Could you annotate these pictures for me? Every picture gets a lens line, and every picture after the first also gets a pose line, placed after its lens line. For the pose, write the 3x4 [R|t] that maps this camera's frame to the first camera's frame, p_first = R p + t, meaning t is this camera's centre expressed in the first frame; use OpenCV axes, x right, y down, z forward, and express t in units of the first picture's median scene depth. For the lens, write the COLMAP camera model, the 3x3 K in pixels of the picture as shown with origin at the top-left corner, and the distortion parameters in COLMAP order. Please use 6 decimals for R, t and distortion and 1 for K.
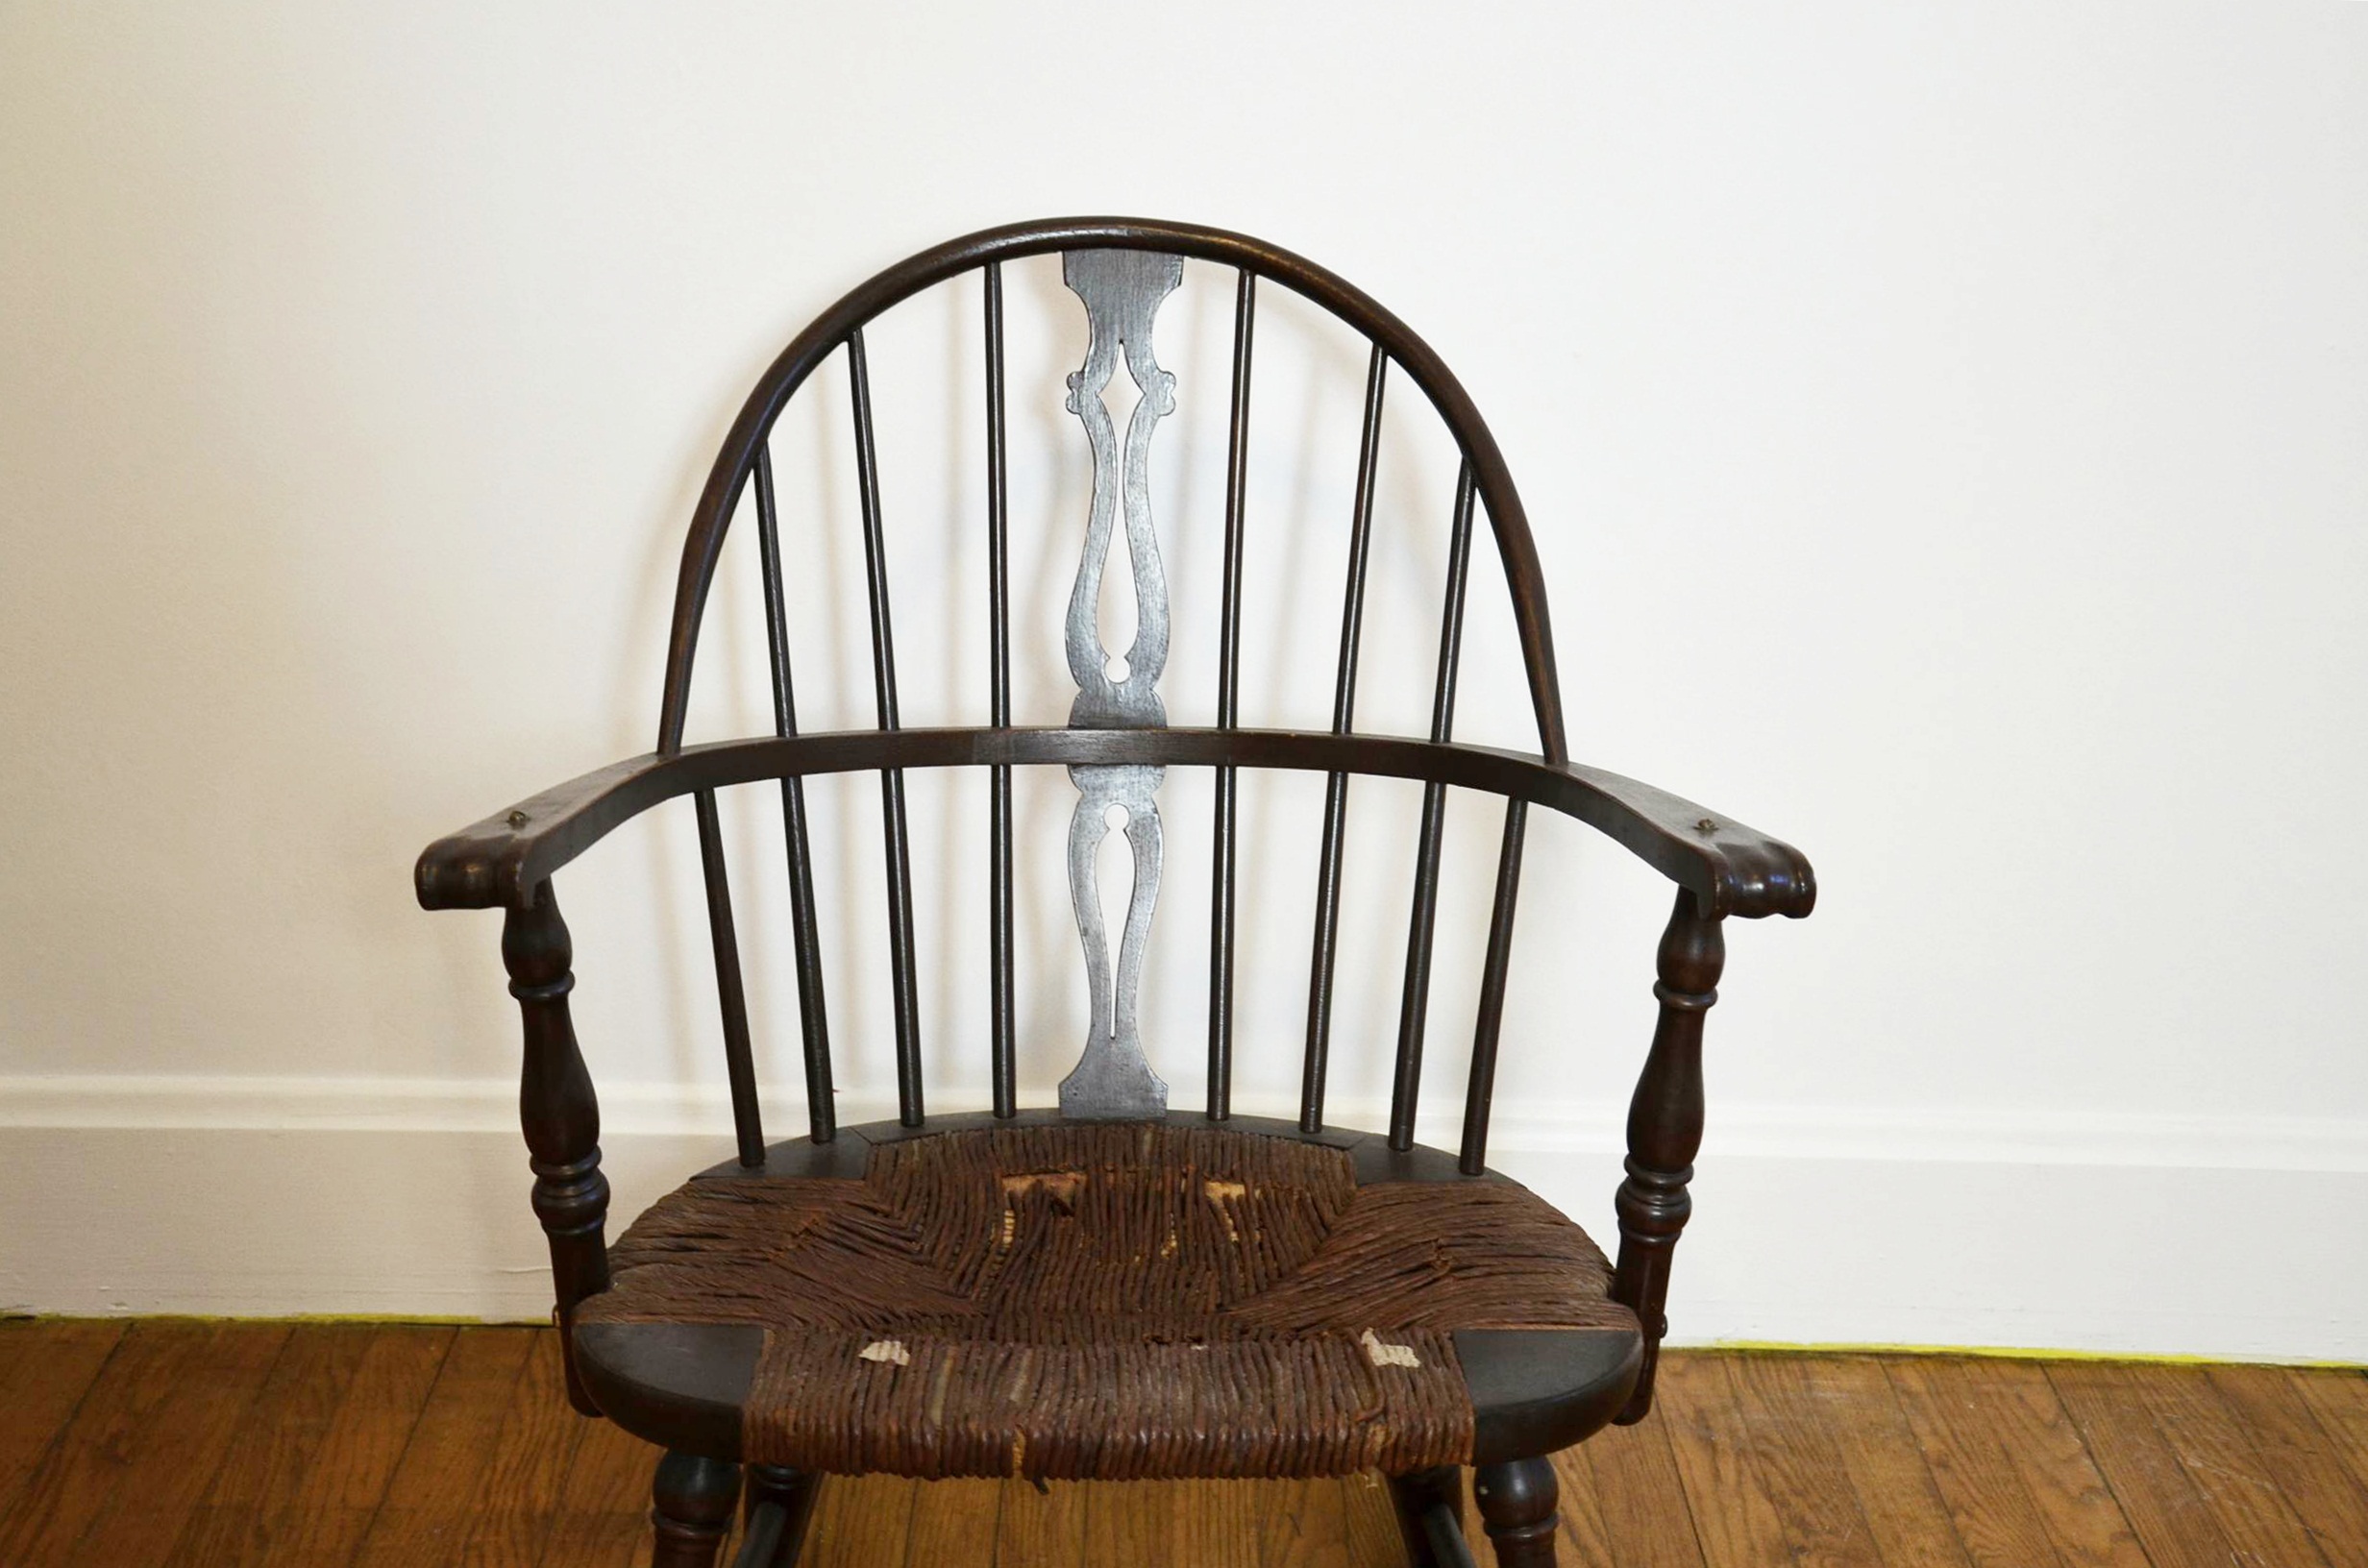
lens RADIAL K [[2907.0, 0, 1187.5], [0, 2907.0, 819.1], [0, 0, 1]] dist [0.022403, 0.298840]
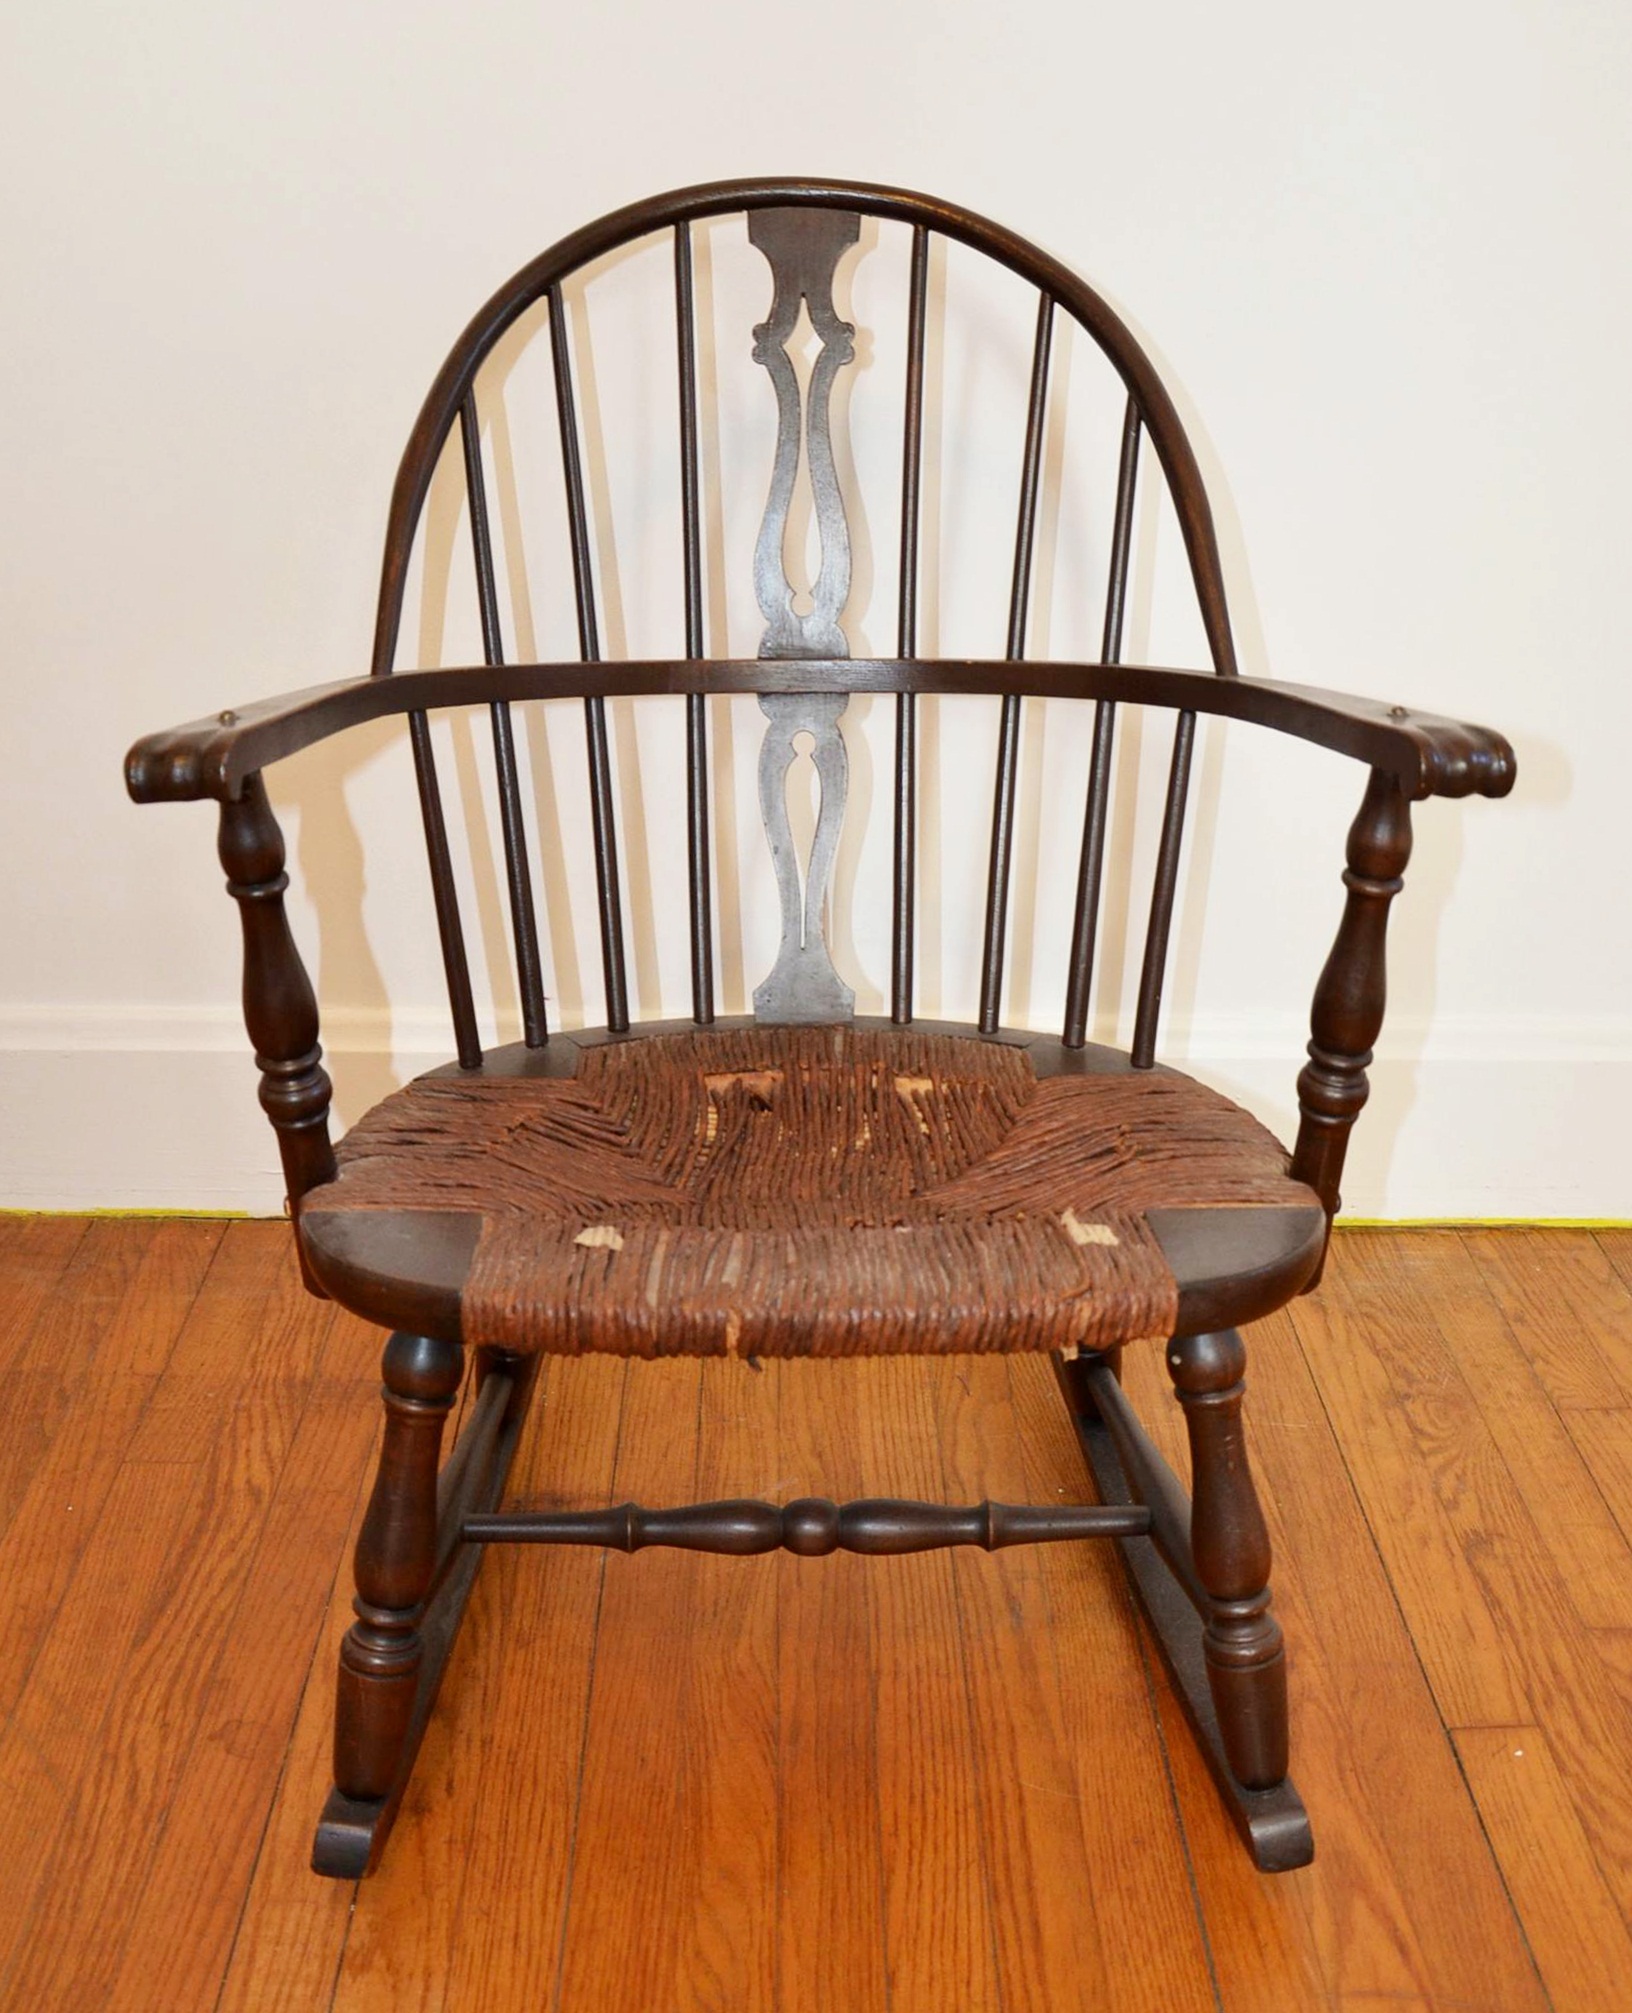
lens RADIAL K [[2185.1, 0, 819.7], [0, 2185.1, 983.3], [0, 0, 1]] dist [-0.108346, 0.057185]
pose [[0.999920, -0.012557, 0.001636, -0.022417], [0.012428, 0.997898, 0.063604, 0.039074], [-0.002432, -0.063579, 0.997974, 0.203835]]
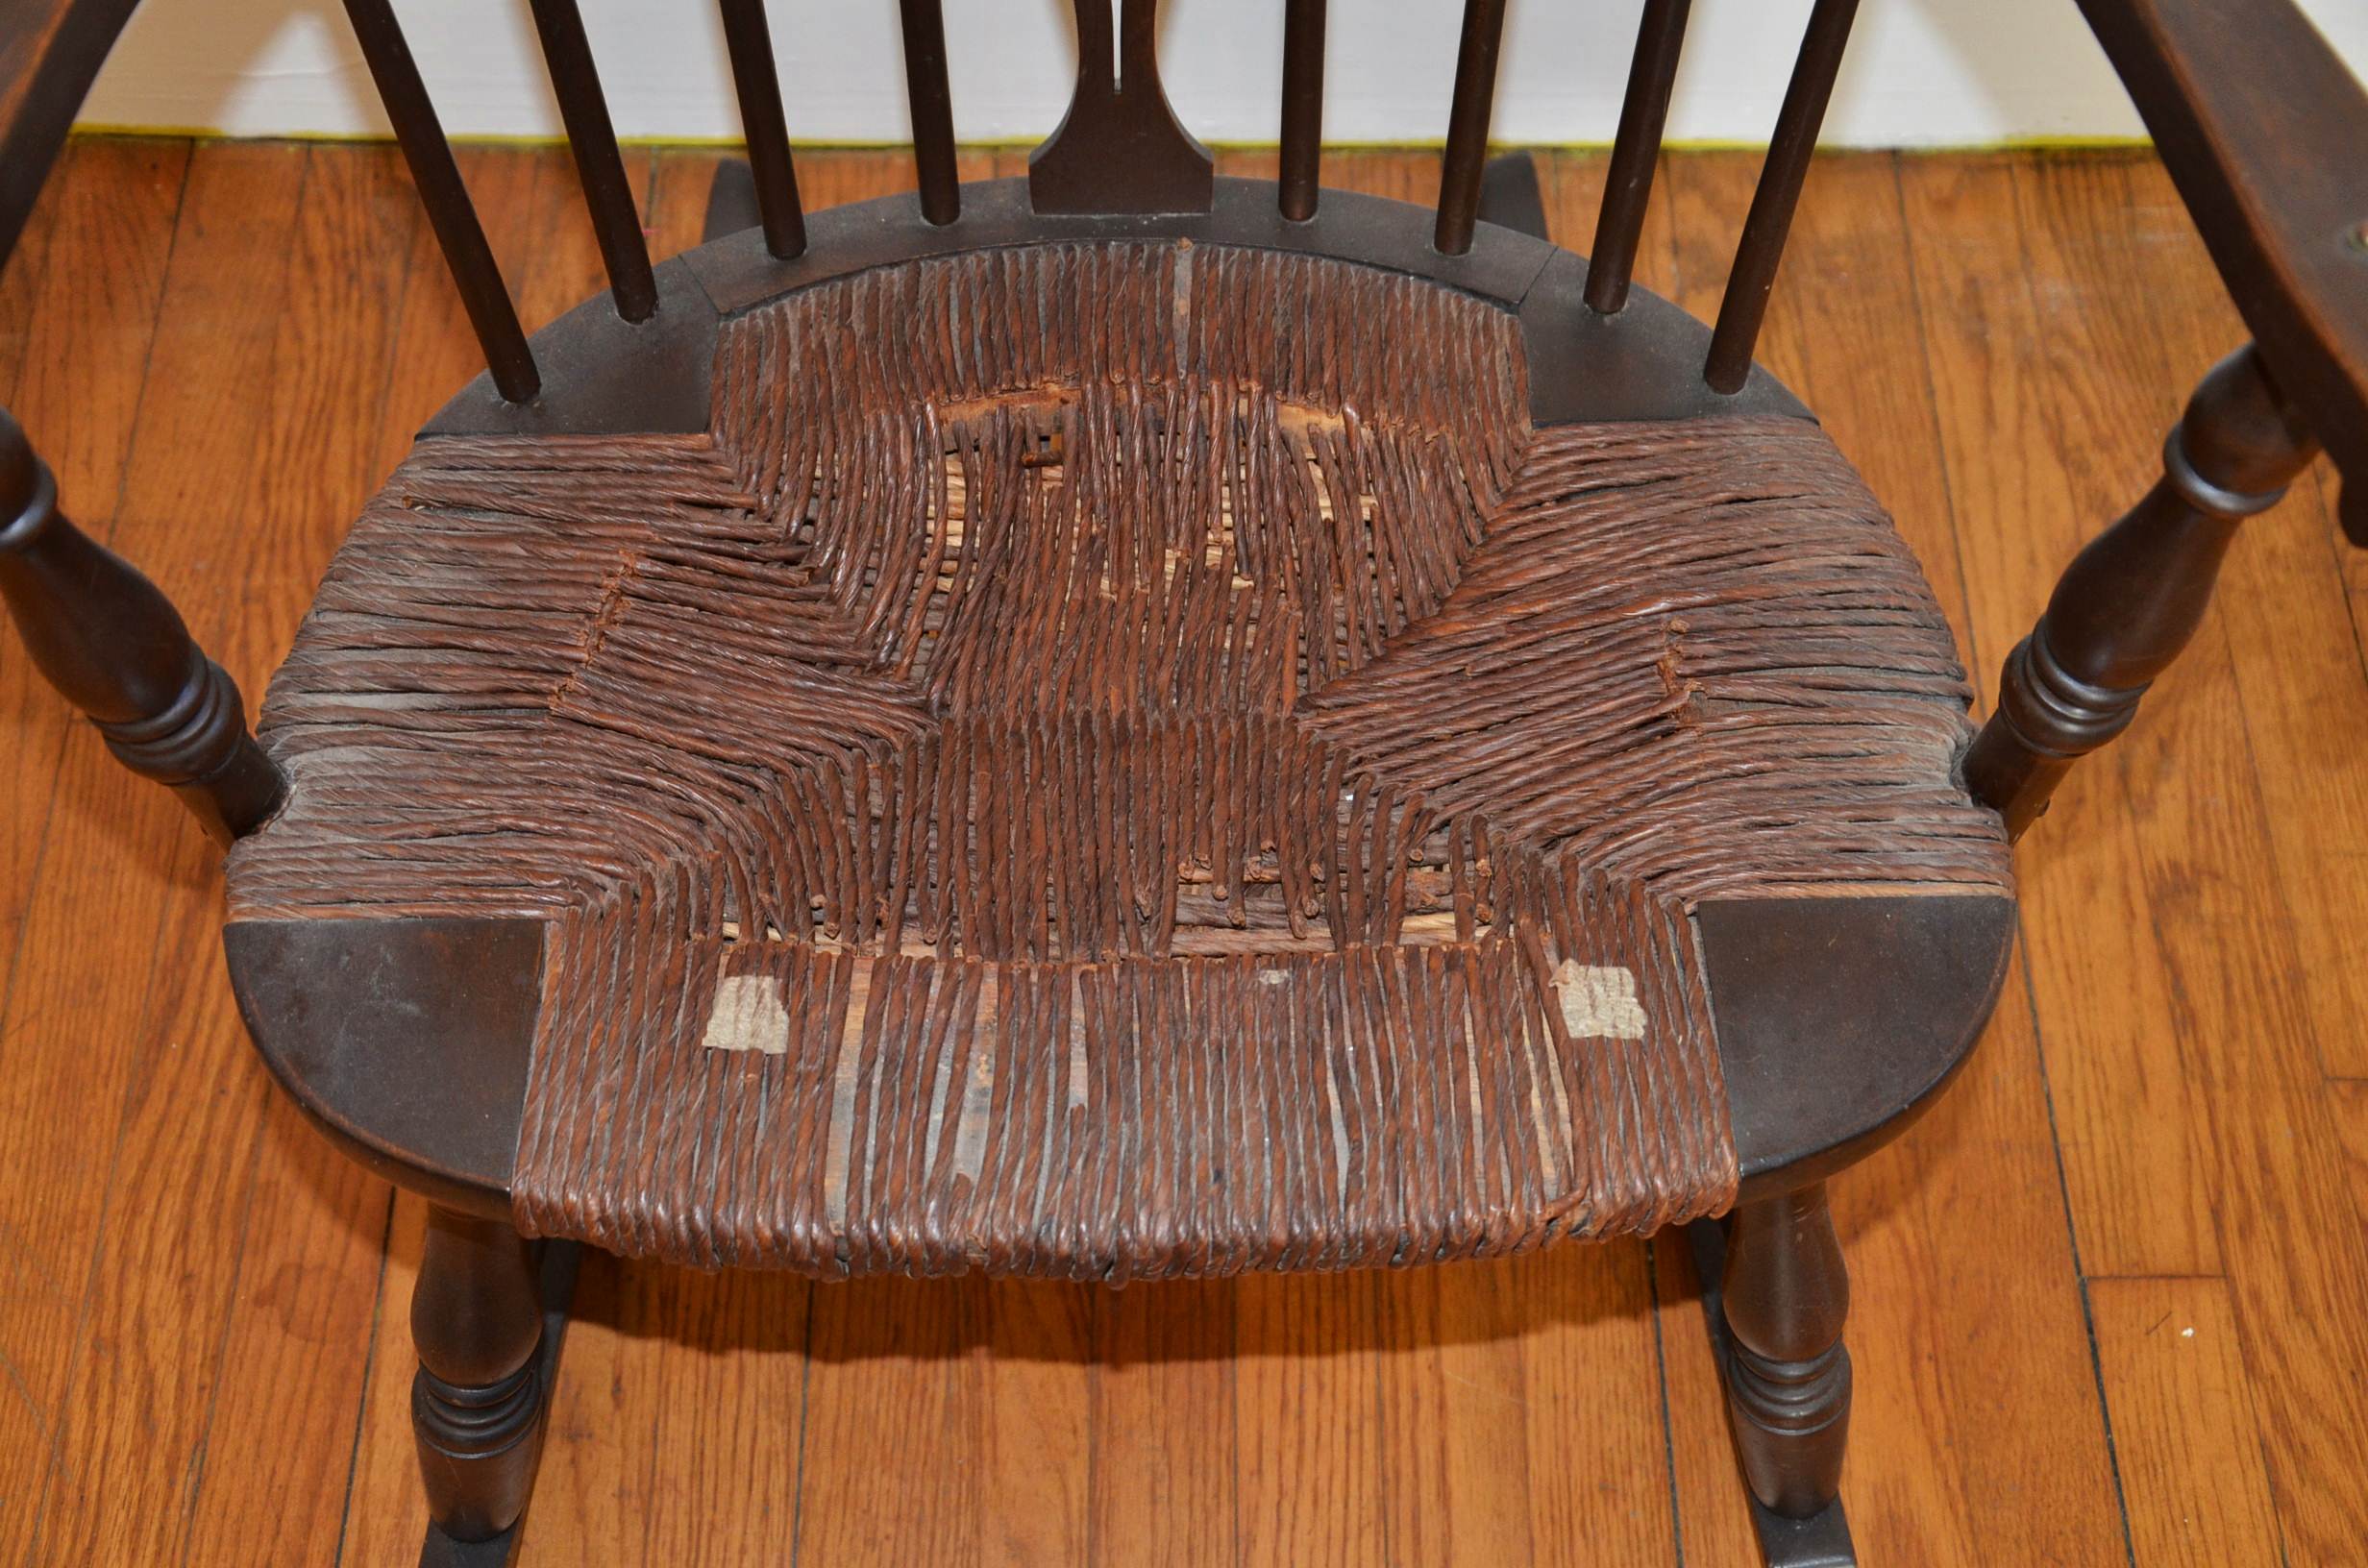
lens RADIAL K [[2907.0, 0, 1187.5], [0, 2907.0, 819.1], [0, 0, 1]] dist [0.022403, 0.298840]
pose [[0.999840, -0.006109, -0.016822, -0.002925], [0.015384, 0.773692, 0.633376, -0.190990], [0.009145, -0.633533, 0.773662, 0.484785]]
